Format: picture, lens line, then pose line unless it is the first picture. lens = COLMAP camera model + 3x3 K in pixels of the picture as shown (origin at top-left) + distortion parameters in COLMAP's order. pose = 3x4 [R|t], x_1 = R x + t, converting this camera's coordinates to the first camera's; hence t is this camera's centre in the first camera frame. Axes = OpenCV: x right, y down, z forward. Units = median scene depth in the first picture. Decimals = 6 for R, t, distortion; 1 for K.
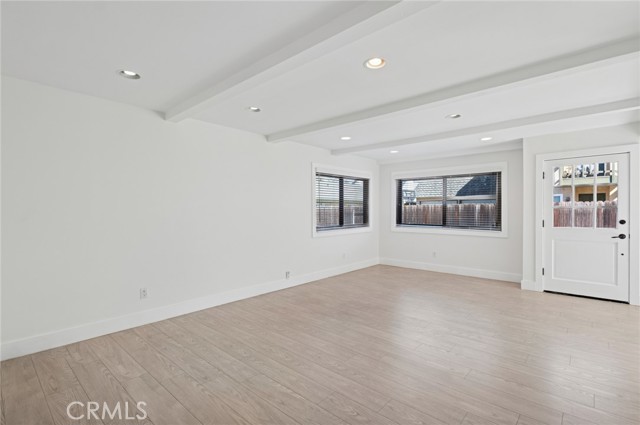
lens RADIAL K [[301.1, 0, 318.9], [0, 301.1, 212.3], [0, 0, 1]] dist [0.001351, 0.000414]
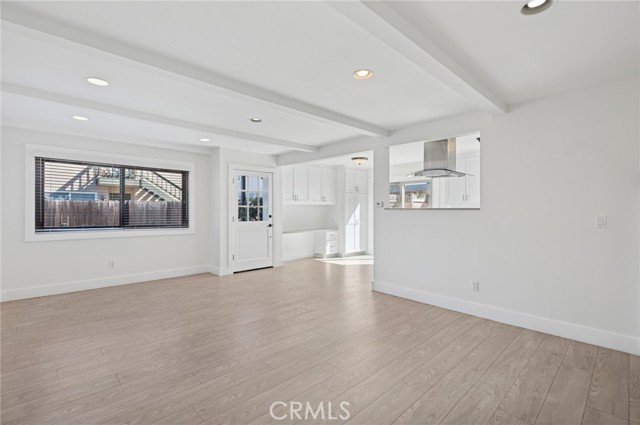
lens RADIAL K [[296.5, 0, 319.3], [0, 296.5, 210.2], [0, 0, 1]] dist [0.005747, 0.000391]
pose [[0.074313, -0.000153, 0.997235, -0.483772], [-0.001308, 0.999999, 0.000251, -0.001212], [-0.997234, -0.001323, 0.074313, 0.581975]]
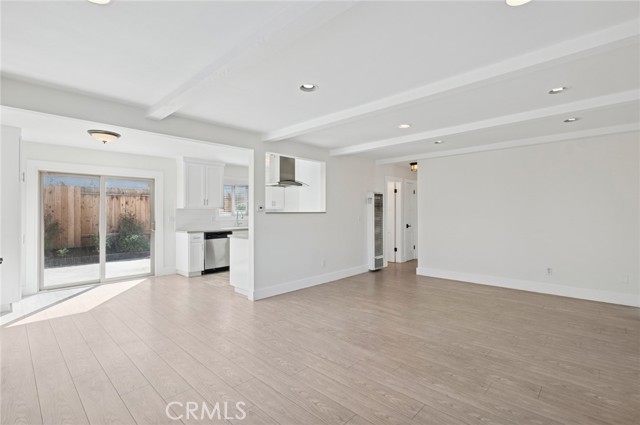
lens RADIAL K [[296.5, 0, 322.8], [0, 296.5, 212.7], [0, 0, 1]] dist [0.005747, 0.000391]
pose [[-0.999666, 0.010589, 0.023572, 0.327219], [0.010673, 0.999937, 0.003414, -0.009437], [-0.023535, 0.003665, -0.999716, 1.443691]]
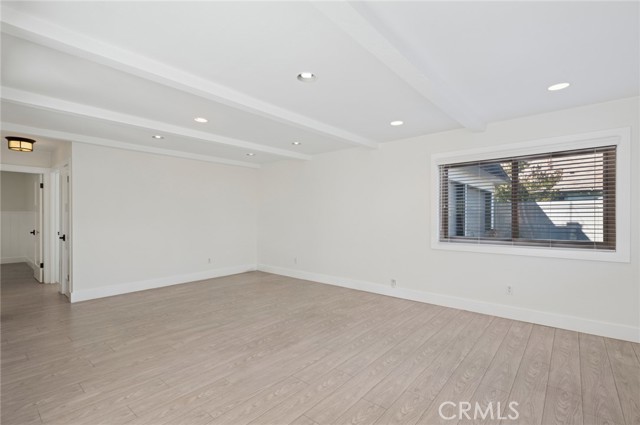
lens RADIAL K [[296.5, 0, 319.3], [0, 296.5, 213.5], [0, 0, 1]] dist [0.005747, 0.000391]
pose [[0.028338, -0.000964, -0.999598, 0.930008], [-0.004087, 0.999991, -0.001080, -0.009276], [0.999590, 0.004116, 0.028334, 0.841073]]
